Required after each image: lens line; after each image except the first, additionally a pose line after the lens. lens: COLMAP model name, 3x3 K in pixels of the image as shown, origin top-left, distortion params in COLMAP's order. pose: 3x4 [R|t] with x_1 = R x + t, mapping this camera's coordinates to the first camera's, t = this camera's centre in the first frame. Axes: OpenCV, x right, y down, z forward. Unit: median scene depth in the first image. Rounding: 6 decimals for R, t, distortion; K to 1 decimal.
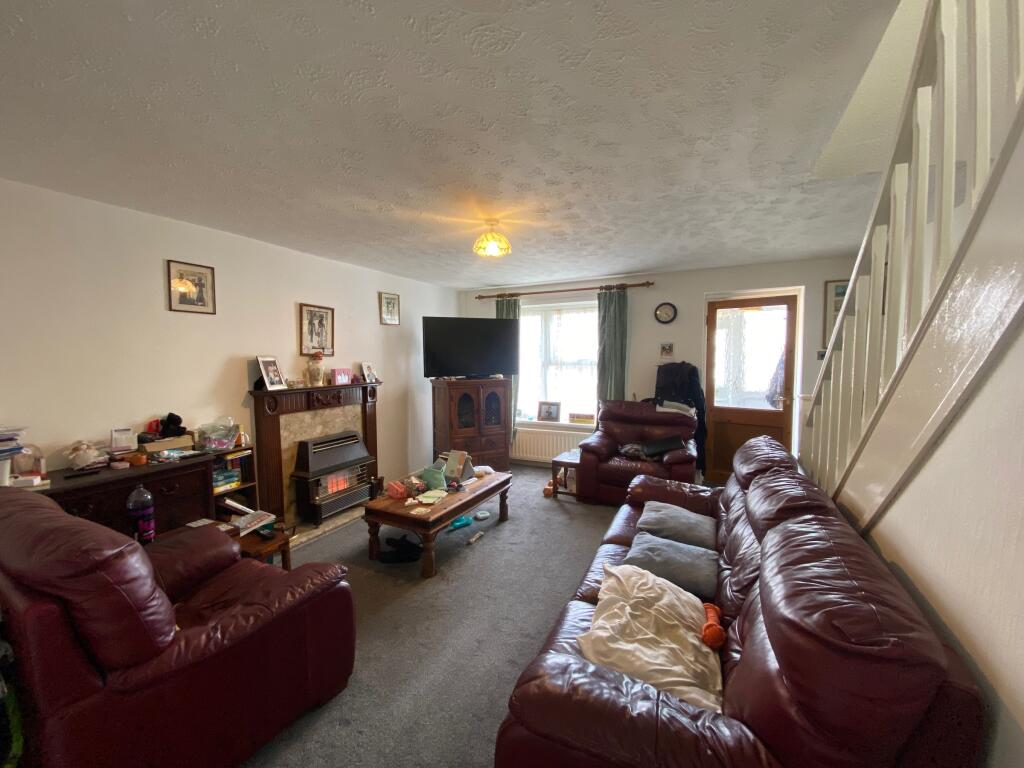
lens RADIAL K [[411.6, 0, 515.9], [0, 411.6, 380.9], [0, 0, 1]] dist [0.001909, -0.000067]
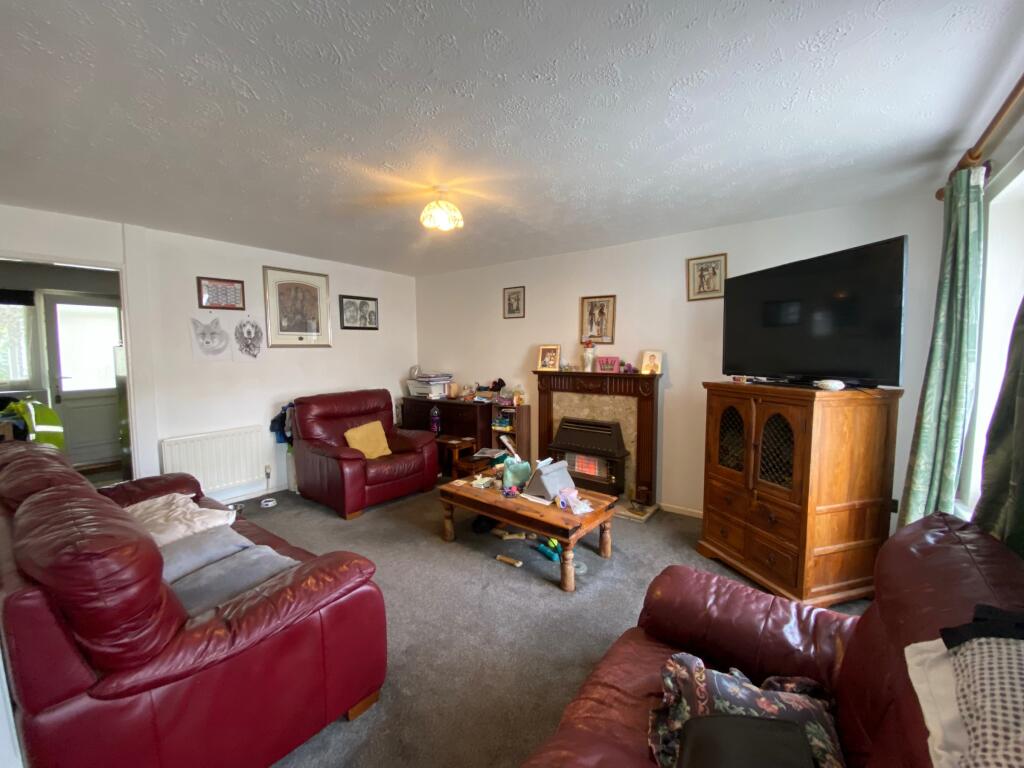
lens RADIAL K [[411.6, 0, 516.1], [0, 411.6, 383.6], [0, 0, 1]] dist [0.001909, -0.000067]
pose [[-0.223491, 0.078570, -0.971534, 0.625833], [-0.055779, 0.994081, 0.093225, -0.048125], [0.973109, 0.075026, -0.217785, 1.080532]]
